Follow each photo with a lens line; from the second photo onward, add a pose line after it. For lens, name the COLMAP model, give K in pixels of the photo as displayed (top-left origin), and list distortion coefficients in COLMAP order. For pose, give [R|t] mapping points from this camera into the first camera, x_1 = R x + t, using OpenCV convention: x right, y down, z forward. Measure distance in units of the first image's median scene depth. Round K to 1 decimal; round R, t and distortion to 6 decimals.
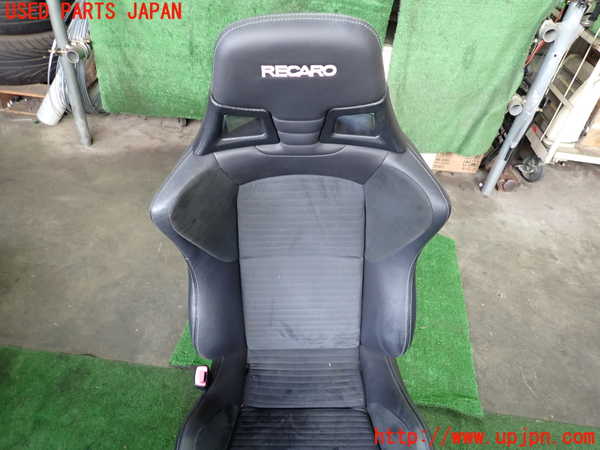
lens RADIAL K [[447.4, 0, 299.5], [0, 447.4, 225.6], [0, 0, 1]] dist [0.016868, -0.003671]
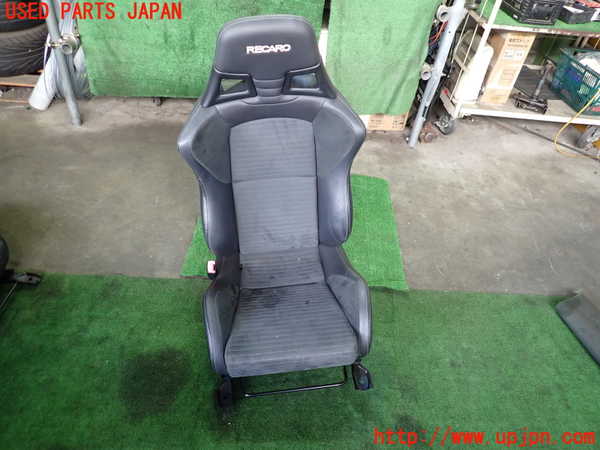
lens RADIAL K [[447.4, 0, 297.8], [0, 447.4, 225.0], [0, 0, 1]] dist [0.016868, -0.003671]
pose [[0.992659, -0.079851, 0.090842, -0.045011], [0.077051, 0.996450, 0.033927, 0.123575], [-0.093229, -0.026678, 0.995287, -0.327695]]
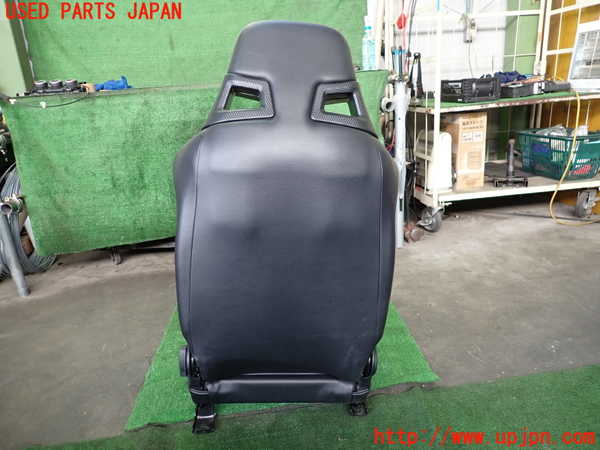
lens RADIAL K [[447.4, 0, 297.9], [0, 447.4, 228.2], [0, 0, 1]] dist [0.016868, -0.003671]
pose [[0.961016, -0.235517, 0.144845, 0.028445], [0.273146, 0.889947, -0.365219, 0.339222], [-0.042890, 0.390545, 0.919584, -0.061018]]
